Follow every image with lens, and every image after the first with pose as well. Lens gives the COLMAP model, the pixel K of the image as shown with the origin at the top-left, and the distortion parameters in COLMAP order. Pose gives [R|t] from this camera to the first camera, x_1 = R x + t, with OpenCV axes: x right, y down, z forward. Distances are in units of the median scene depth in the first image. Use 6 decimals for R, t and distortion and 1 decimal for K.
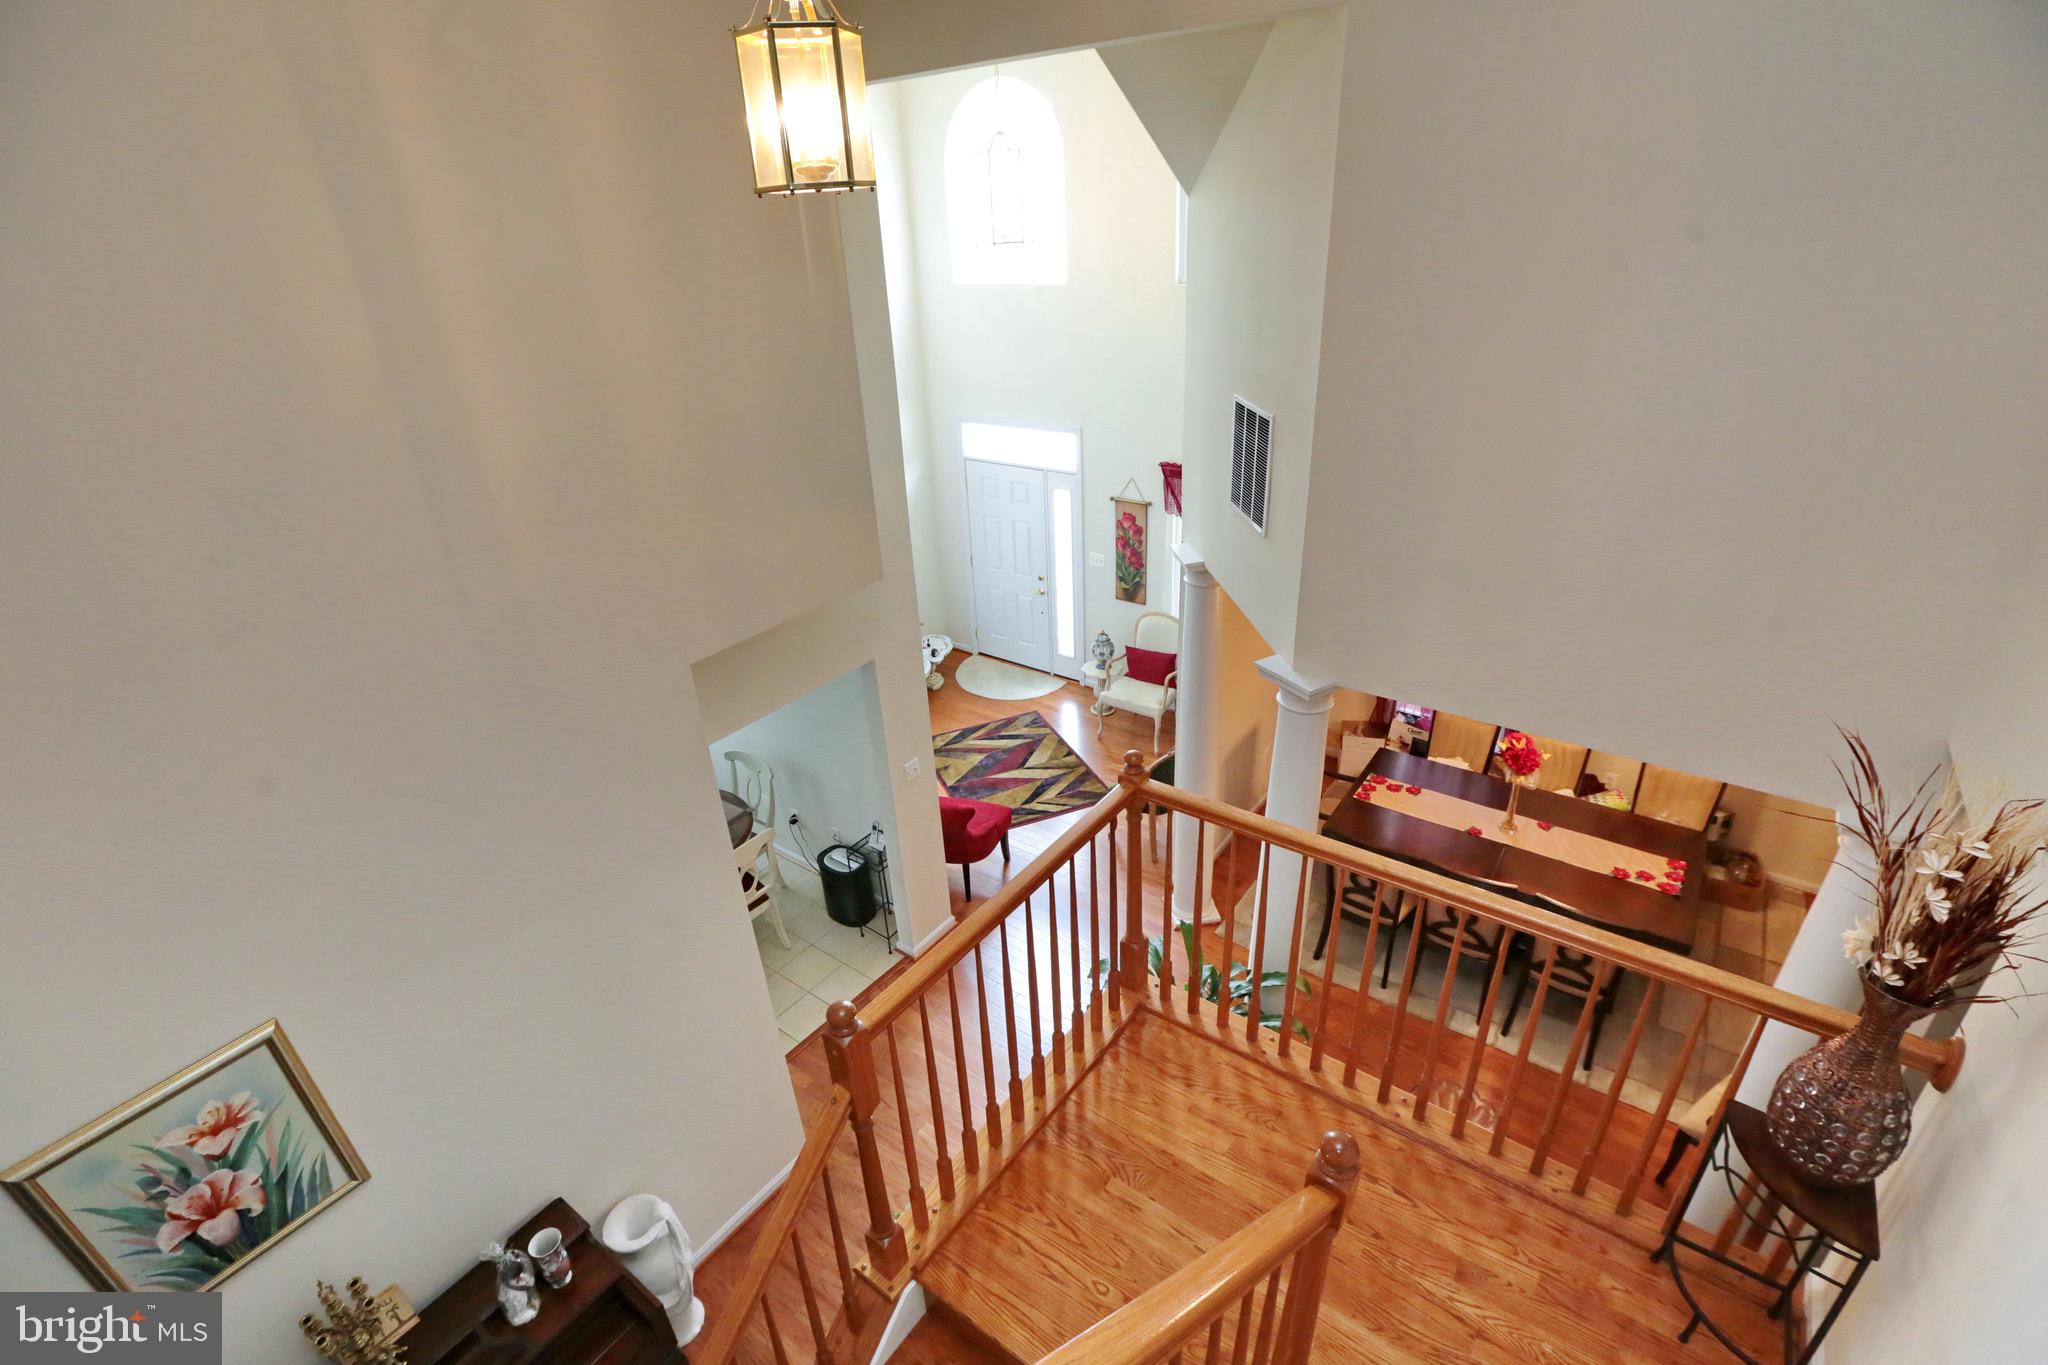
lens RADIAL K [[961.6, 0, 1009.1], [0, 961.6, 676.4], [0, 0, 1]] dist [-0.051902, 0.016296]
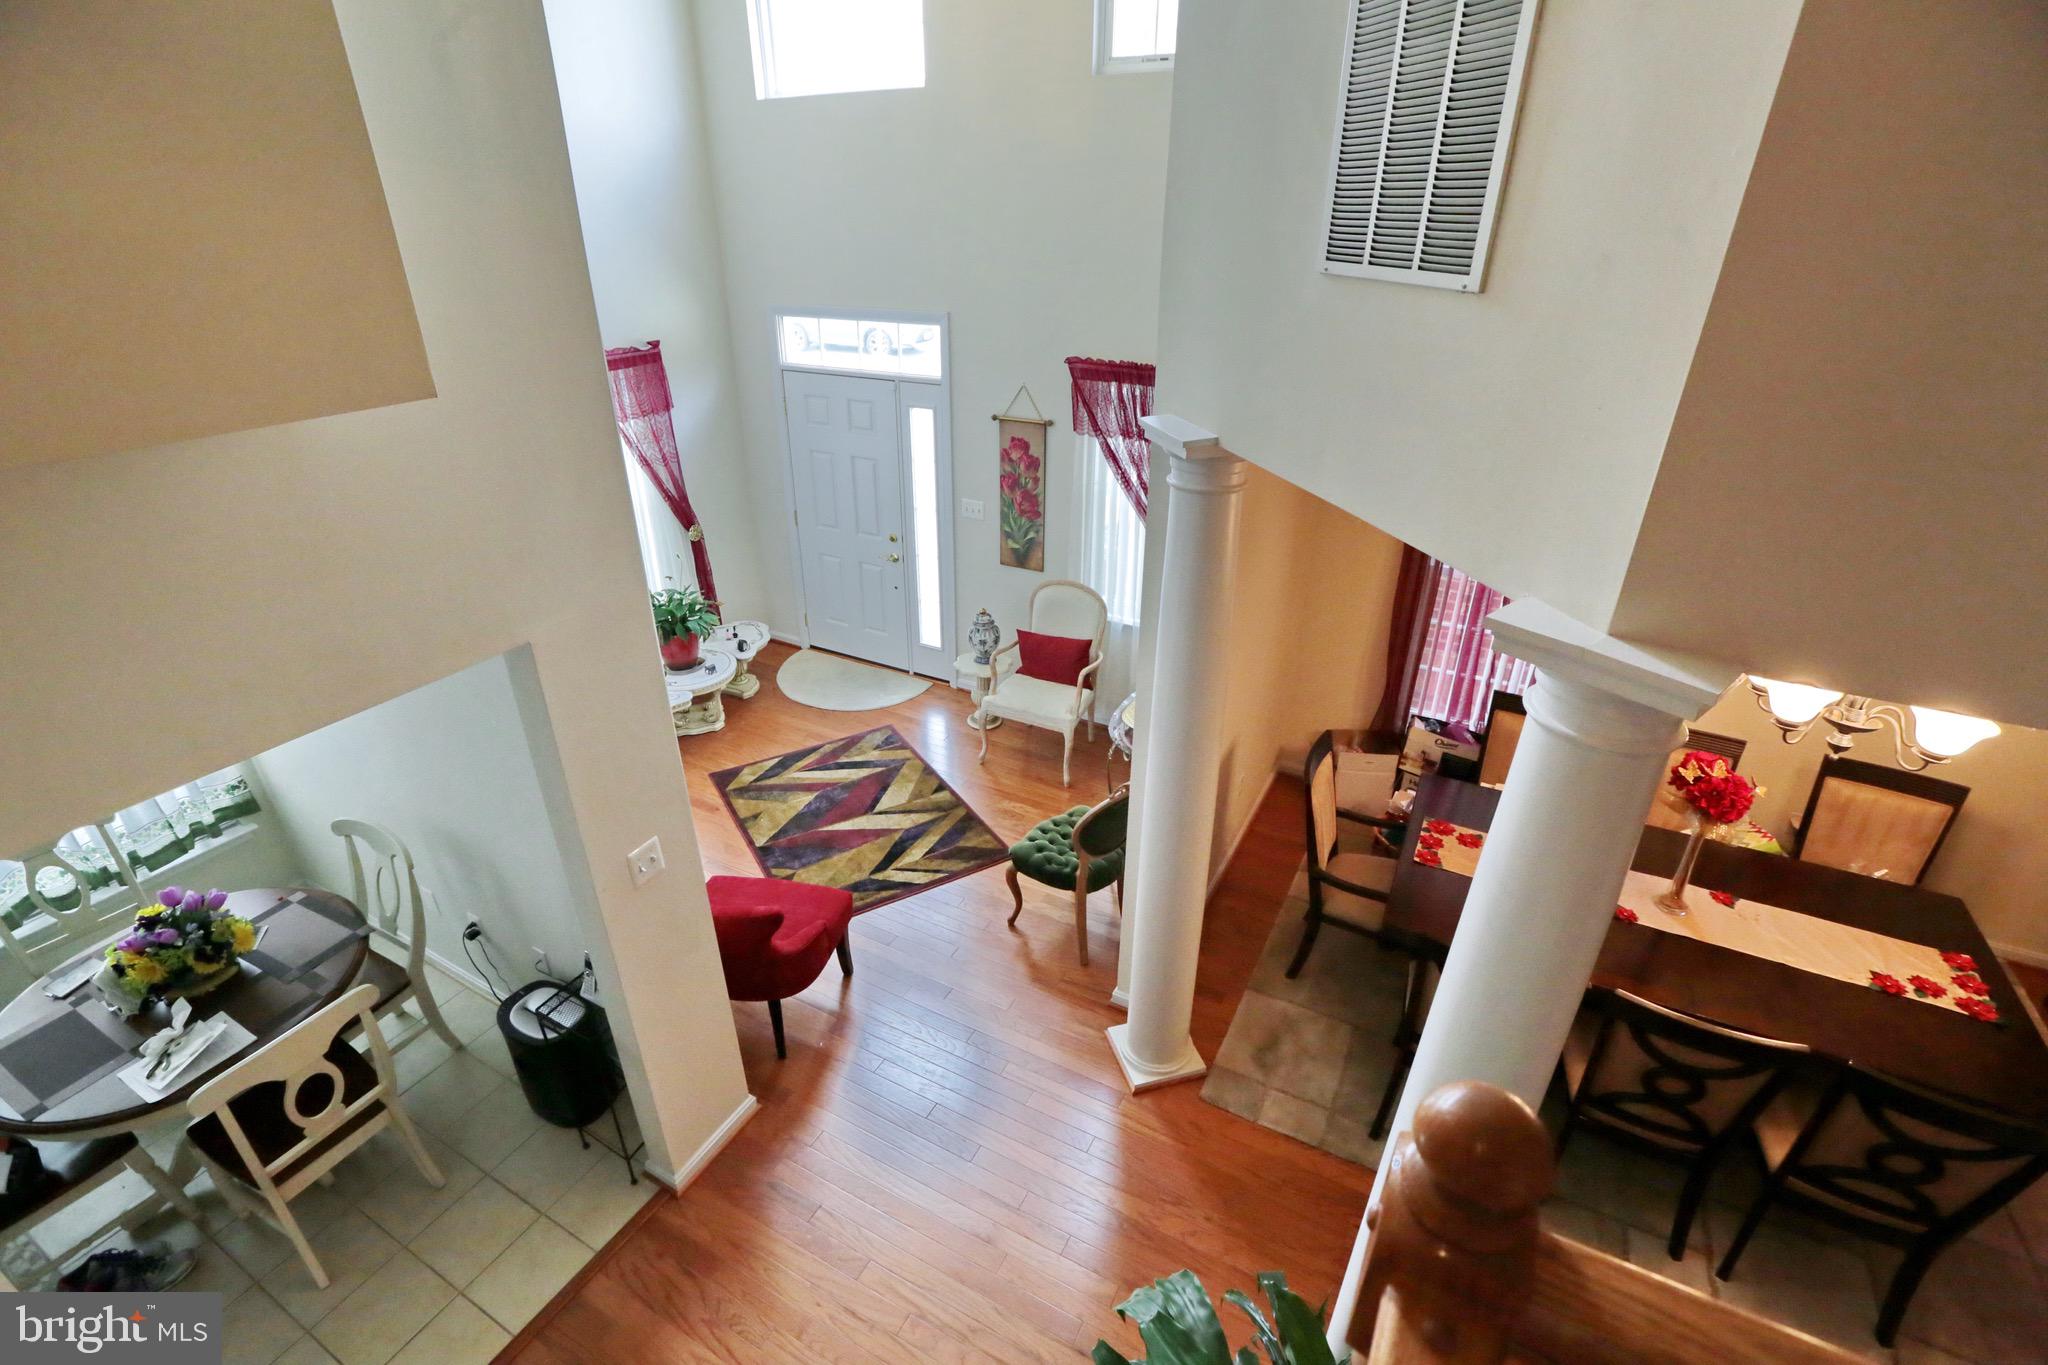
lens RADIAL K [[961.6, 0, 1016.9], [0, 961.6, 690.1], [0, 0, 1]] dist [-0.051902, 0.016296]
pose [[0.987362, -0.022237, 0.156916, 0.010599], [0.020354, 0.999700, 0.013602, 0.002553], [-0.157171, -0.010236, 0.987518, 0.314904]]
